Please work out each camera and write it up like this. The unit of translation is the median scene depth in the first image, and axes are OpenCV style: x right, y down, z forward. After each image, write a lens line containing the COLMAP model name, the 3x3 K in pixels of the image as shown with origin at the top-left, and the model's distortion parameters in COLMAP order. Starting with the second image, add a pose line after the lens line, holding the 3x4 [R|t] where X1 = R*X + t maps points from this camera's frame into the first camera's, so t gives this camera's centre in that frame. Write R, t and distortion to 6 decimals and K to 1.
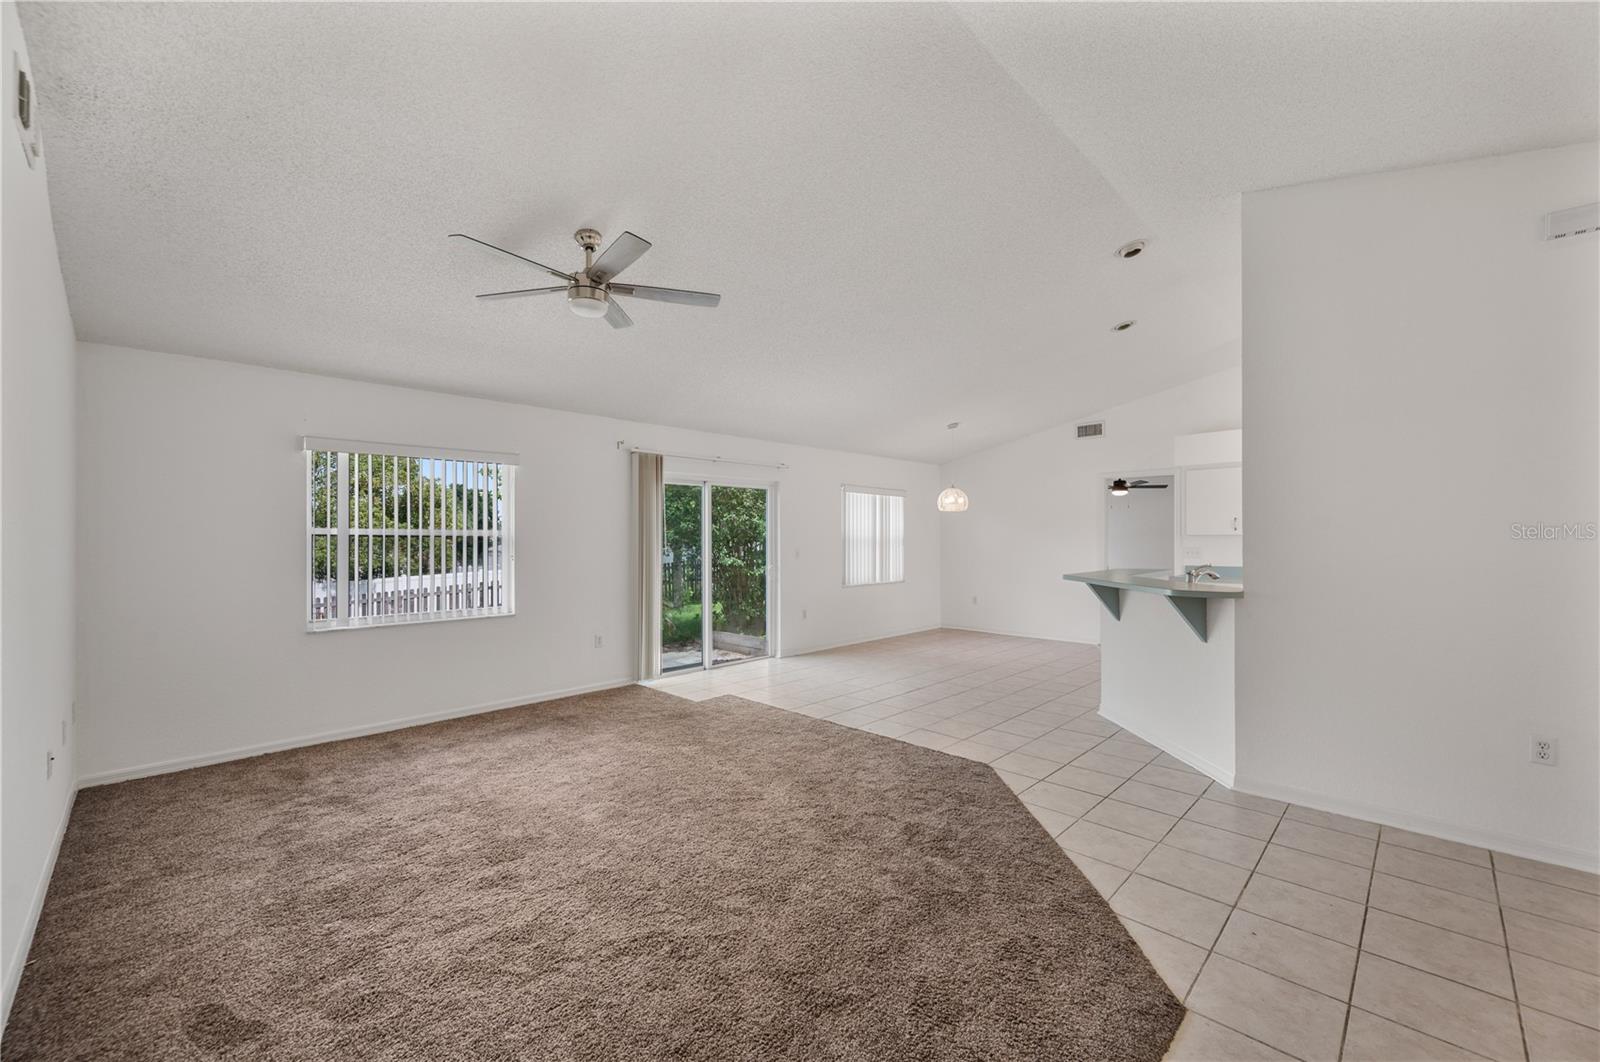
lens RADIAL K [[645.3, 0, 797.0], [0, 645.3, 539.6], [0, 0, 1]] dist [0.000536, 0.000022]
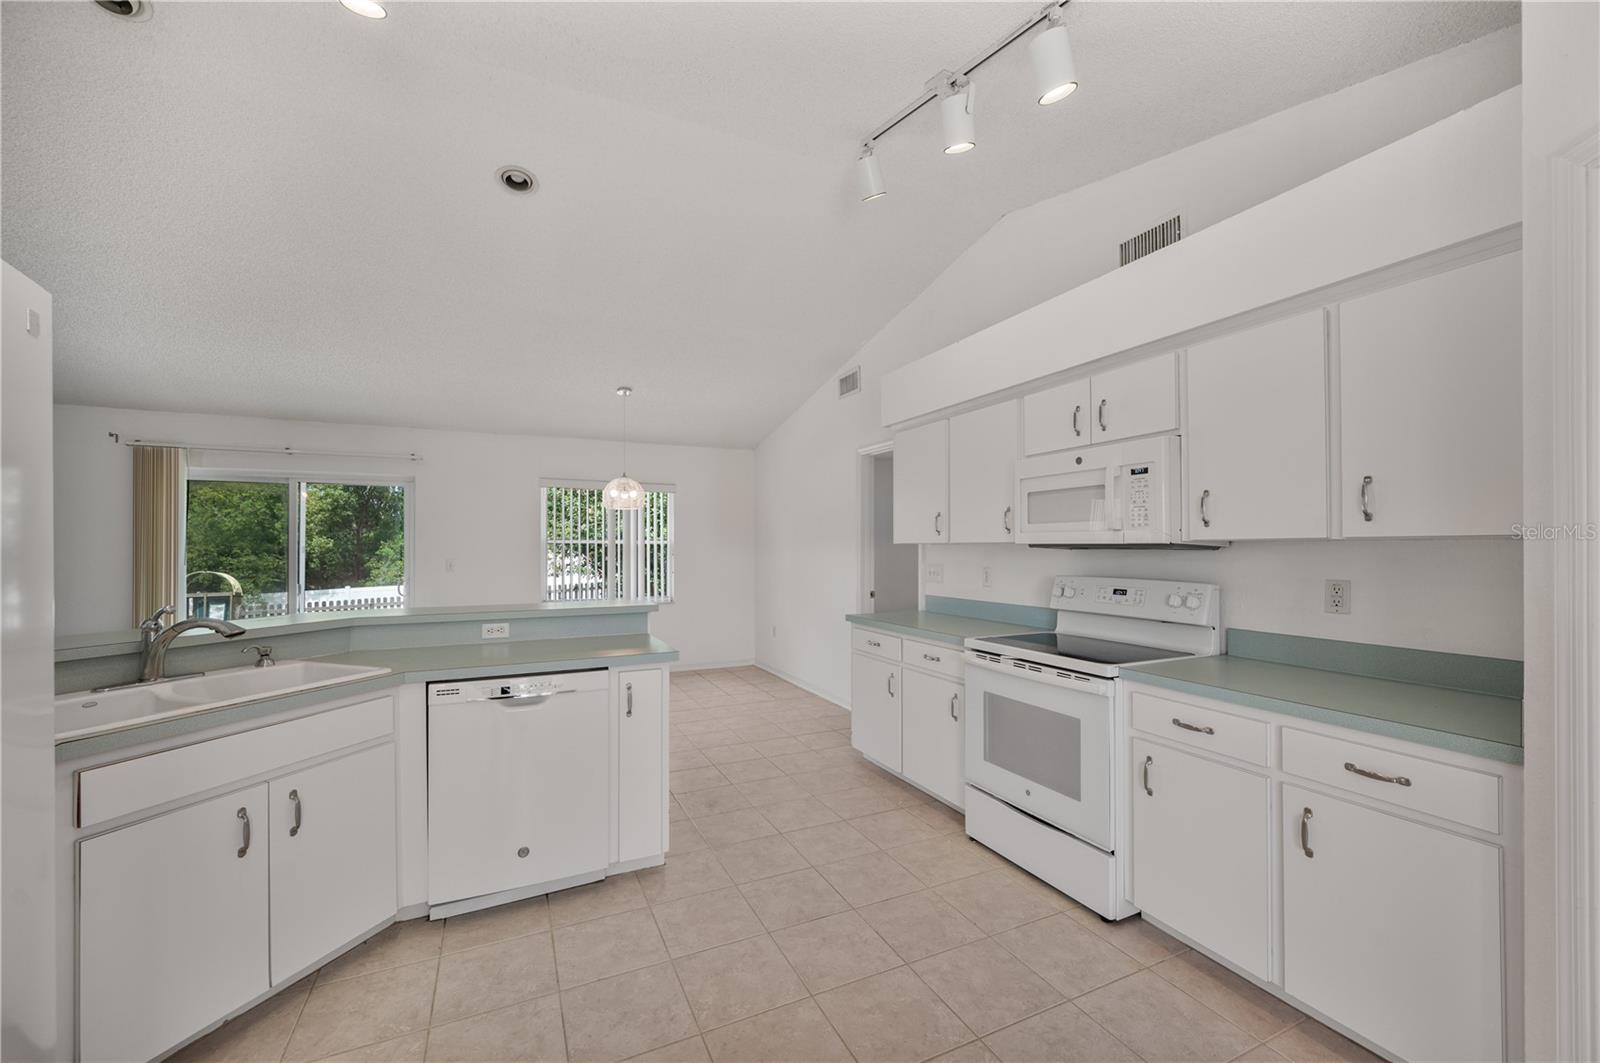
lens RADIAL K [[645.3, 0, 797.0], [0, 645.3, 540.1], [0, 0, 1]] dist [0.000536, 0.000022]
pose [[0.934861, -0.000174, -0.355014, 0.675542], [-0.003172, 0.999956, -0.008841, -0.004231], [0.355000, 0.009391, 0.934819, 0.392179]]
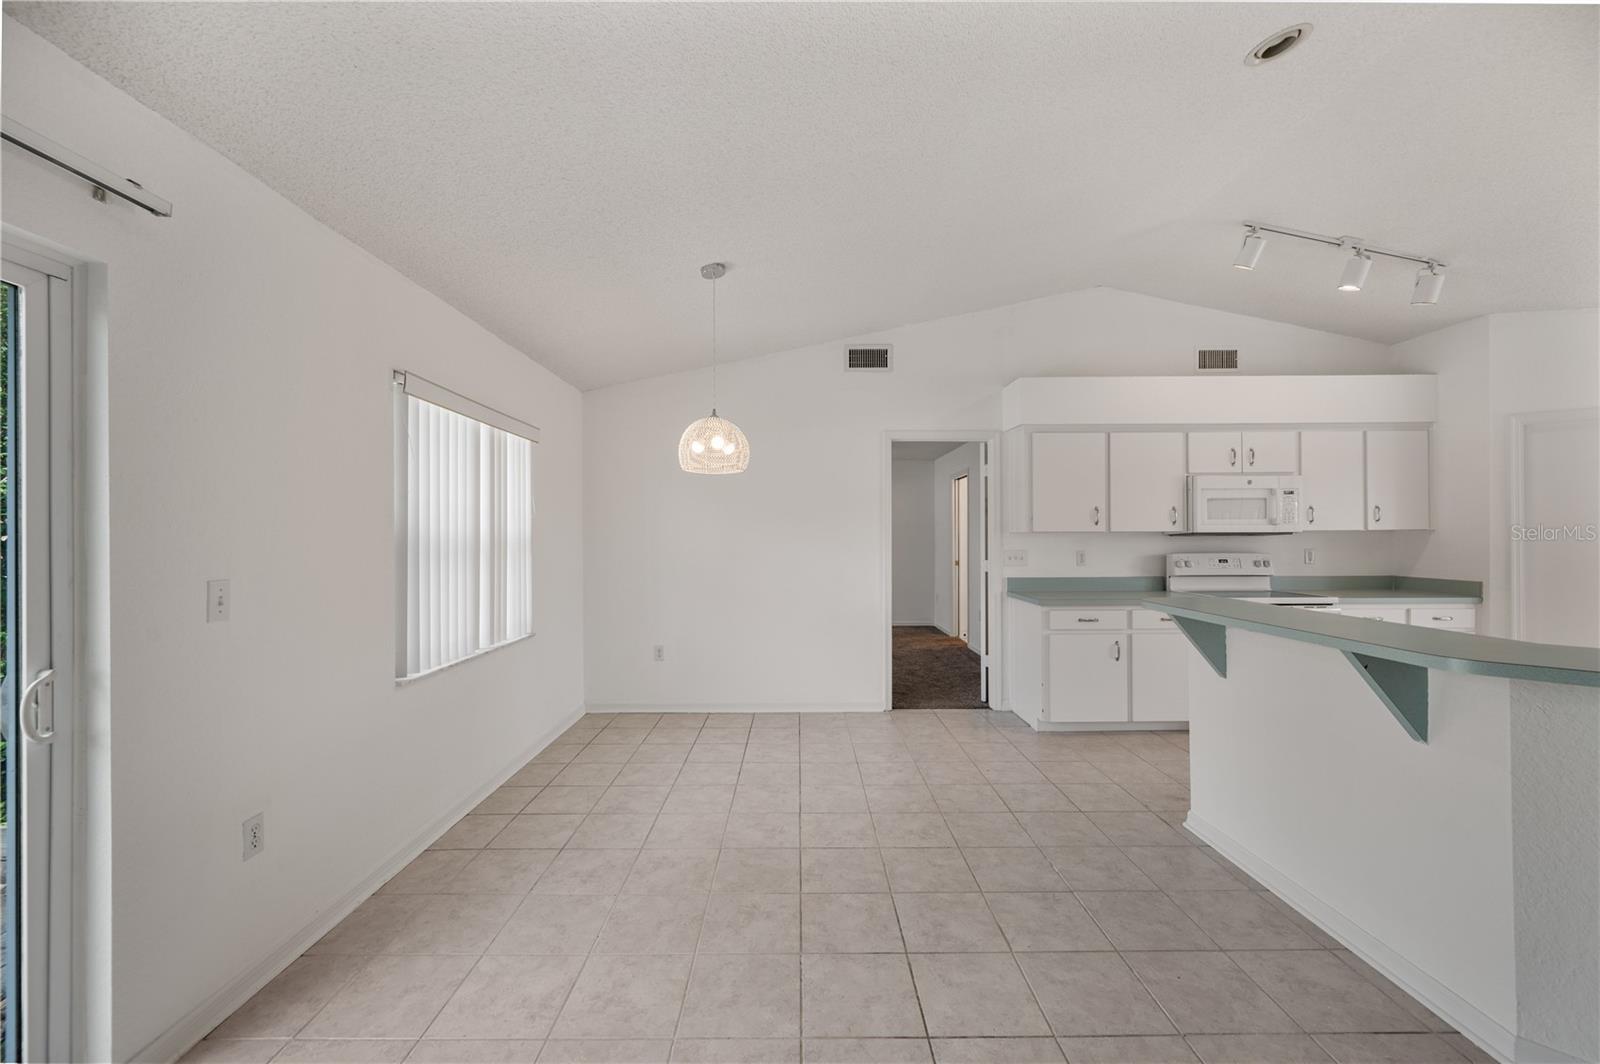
lens RADIAL K [[636.8, 0, 804.3], [0, 636.8, 533.7], [0, 0, 1]] dist [-0.000425, -0.000152]
pose [[0.703856, 0.005019, 0.710325, -0.011600], [0.001420, 0.999963, -0.008472, -0.000051], [-0.710342, 0.006971, 0.703822, 0.662333]]
